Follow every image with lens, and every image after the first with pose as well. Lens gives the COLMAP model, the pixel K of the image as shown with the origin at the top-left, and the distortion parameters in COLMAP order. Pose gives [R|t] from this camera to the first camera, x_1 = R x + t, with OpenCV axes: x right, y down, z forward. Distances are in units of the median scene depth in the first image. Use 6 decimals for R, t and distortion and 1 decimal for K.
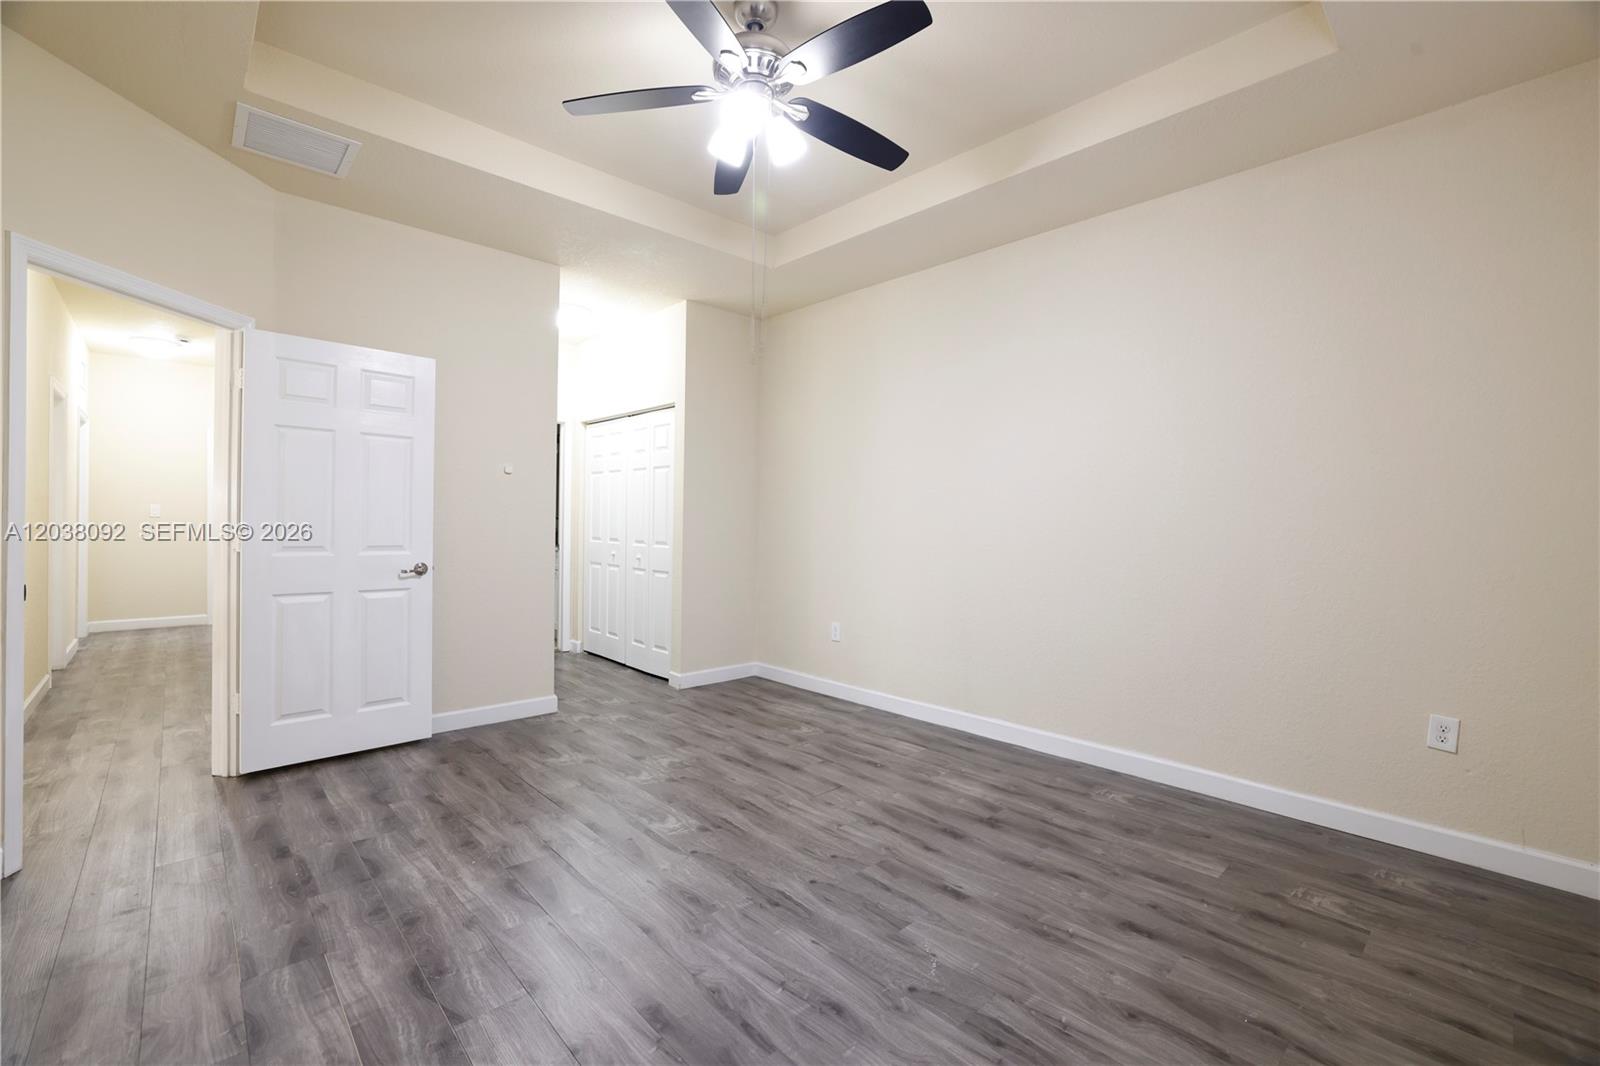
lens RADIAL K [[695.6, 0, 796.6], [0, 695.6, 520.2], [0, 0, 1]] dist [-0.013265, 0.005612]
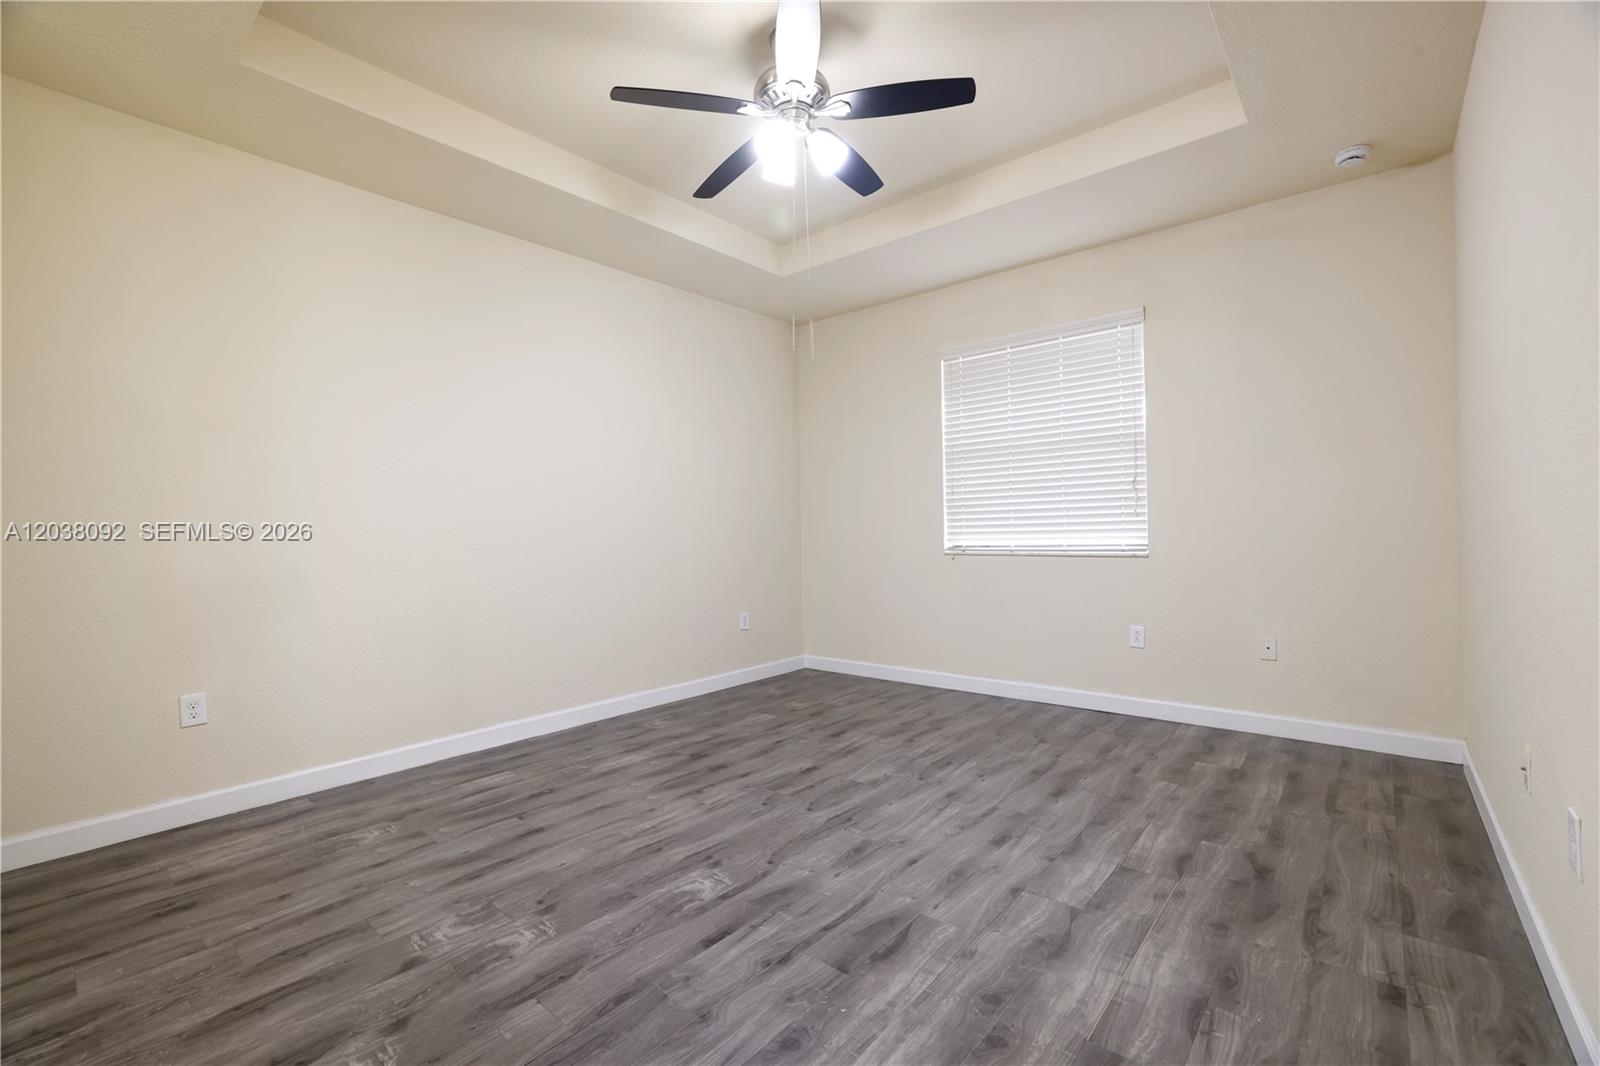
lens RADIAL K [[695.6, 0, 793.8], [0, 695.6, 538.8], [0, 0, 1]] dist [-0.013265, 0.005612]
pose [[-0.137331, -0.016570, 0.990387, -0.966975], [0.003303, 0.999847, 0.017186, 0.019543], [-0.990520, 0.005632, -0.137255, 0.981389]]
